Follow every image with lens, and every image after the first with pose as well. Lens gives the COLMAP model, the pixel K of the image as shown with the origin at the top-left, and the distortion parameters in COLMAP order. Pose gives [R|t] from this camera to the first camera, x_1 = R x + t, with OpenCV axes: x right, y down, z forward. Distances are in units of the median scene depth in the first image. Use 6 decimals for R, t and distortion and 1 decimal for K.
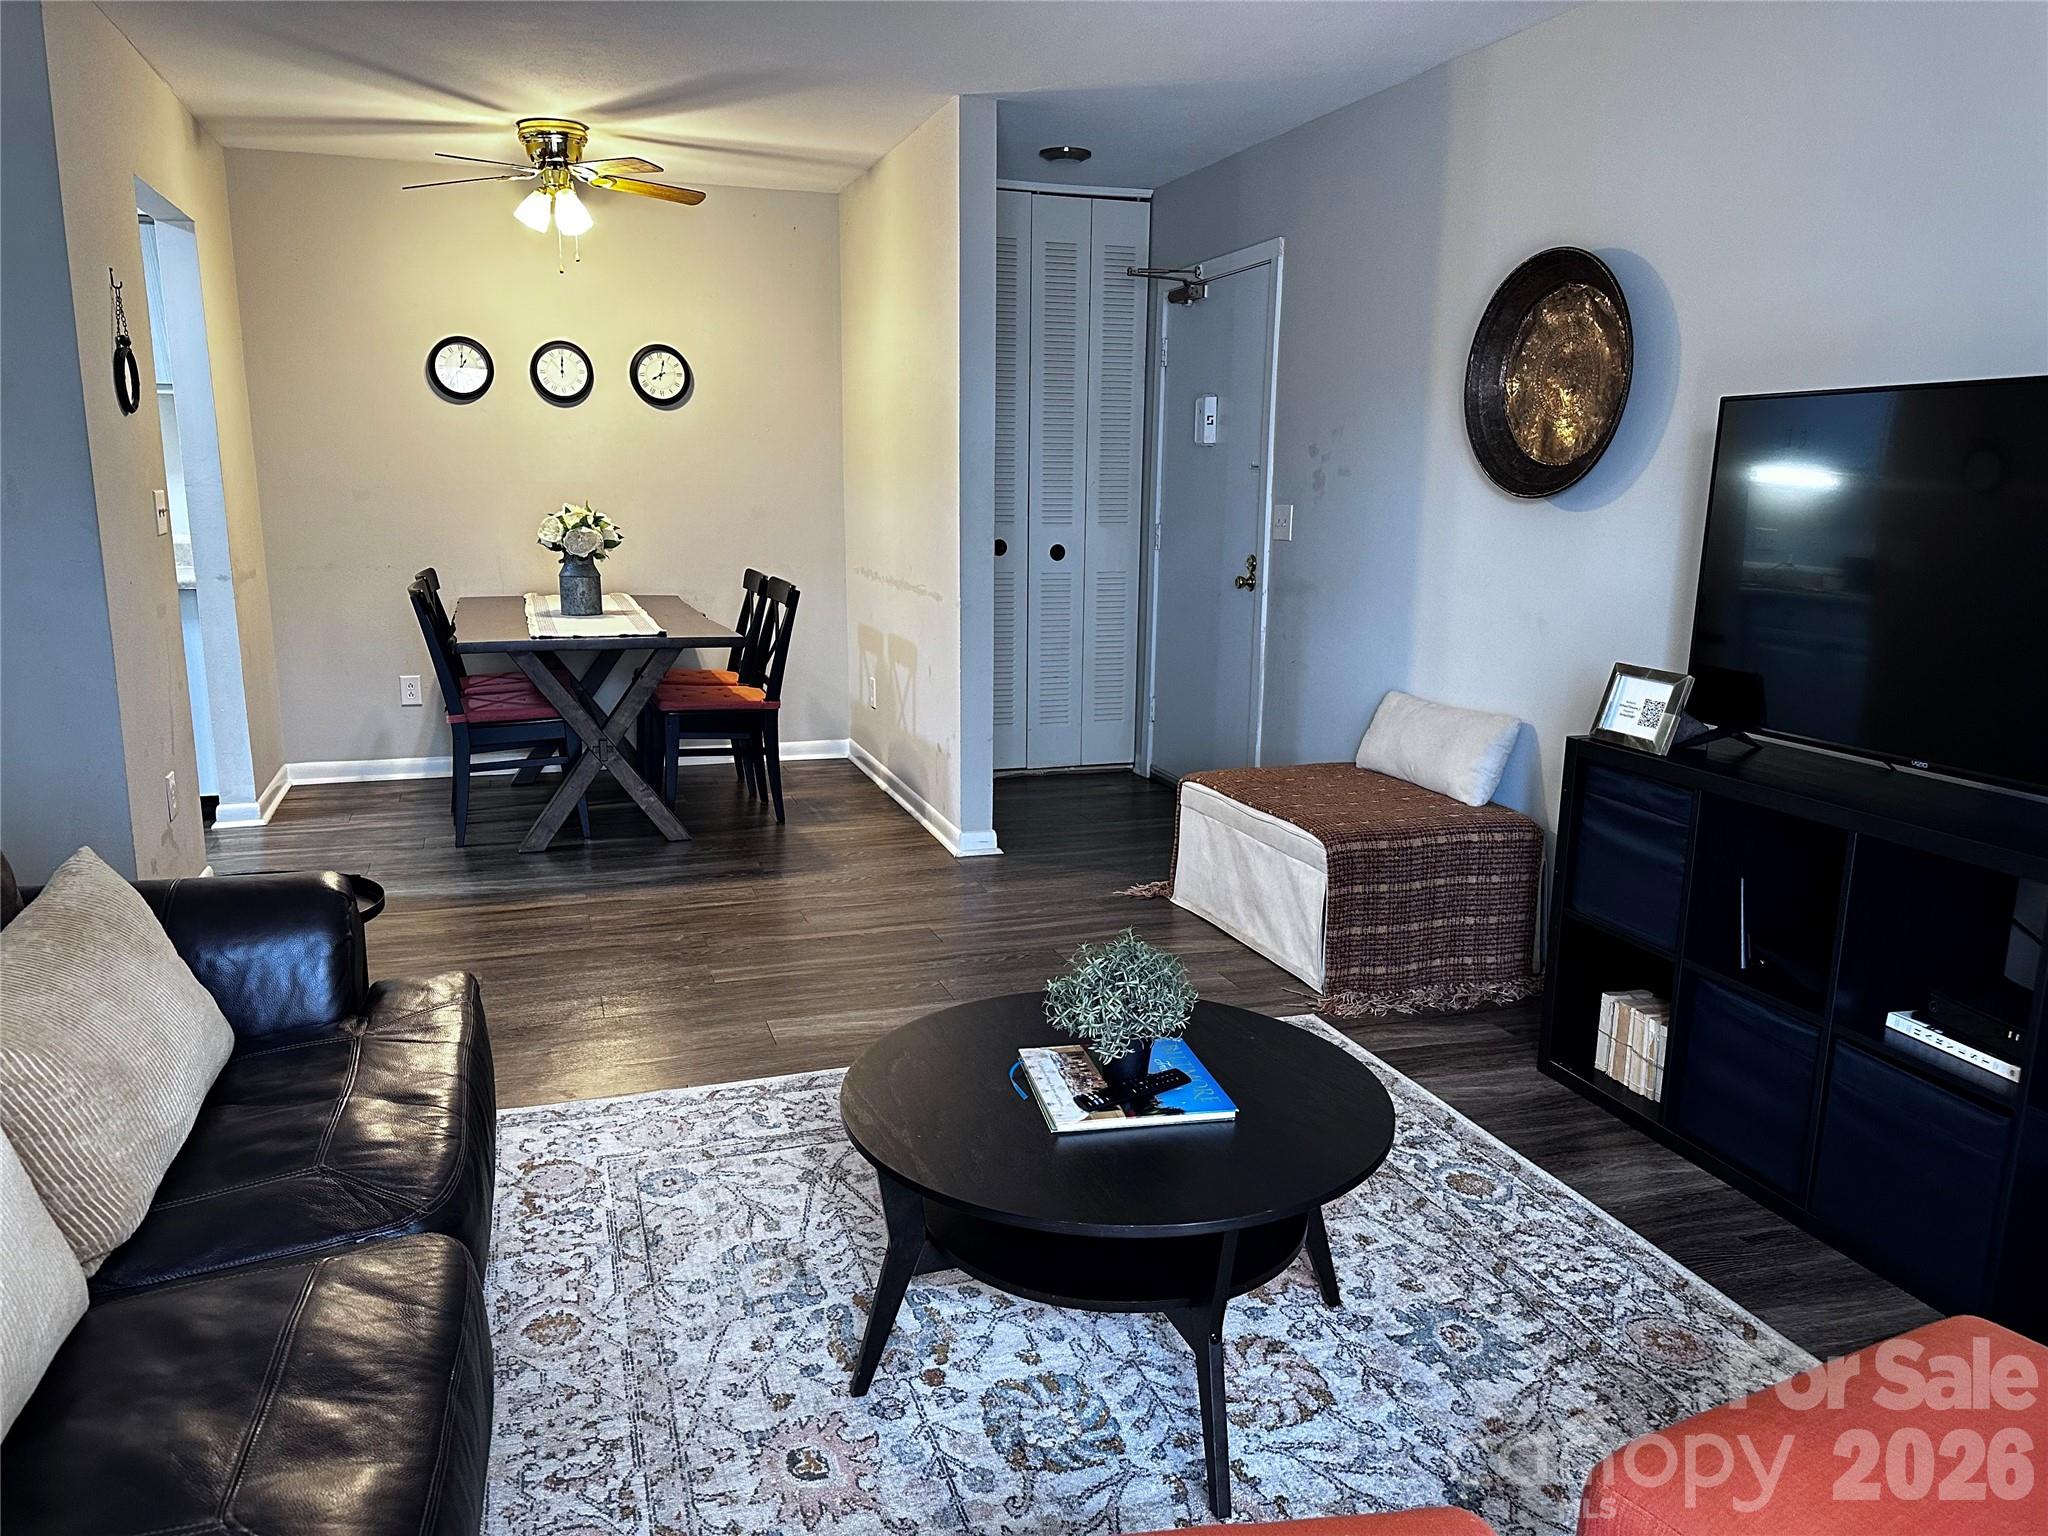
lens RADIAL K [[1439.9, 0, 1024.0], [0, 1439.9, 768.0], [0, 0, 1]] dist [0.036678, -0.003128]
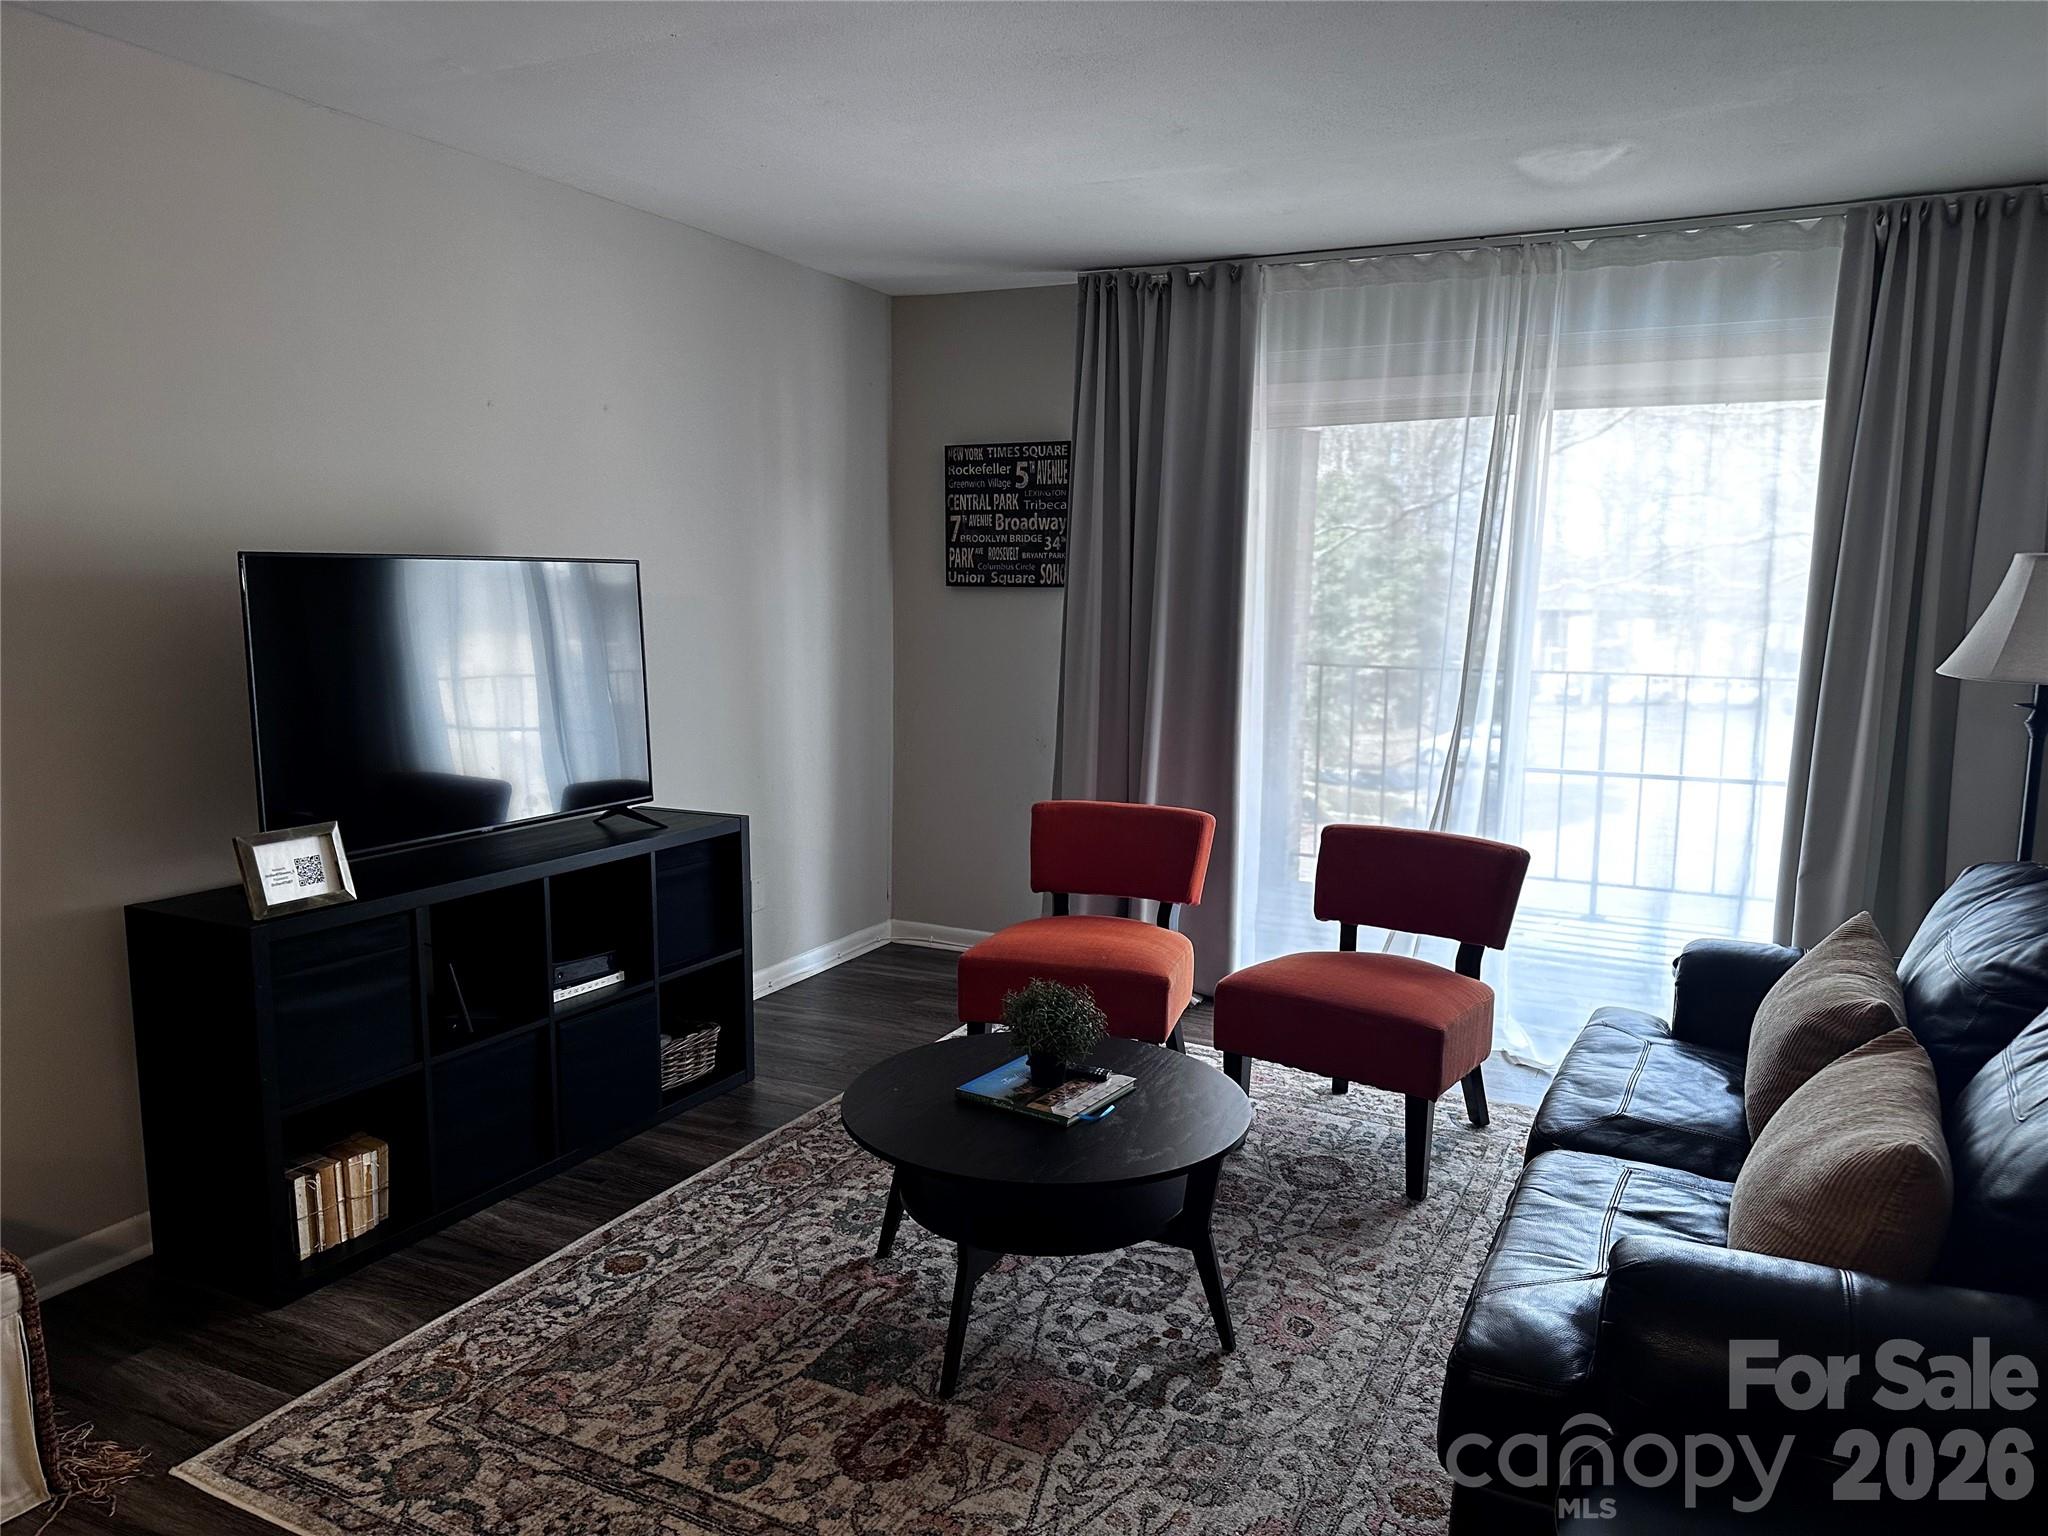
lens RADIAL K [[1439.9, 0, 1024.0], [0, 1439.9, 768.0], [0, 0, 1]] dist [0.036678, -0.003128]
pose [[-0.696291, -0.113629, 0.708708, -0.766591], [0.124959, 0.953120, 0.275586, -0.405859], [-0.706798, 0.280447, -0.649450, 1.649366]]
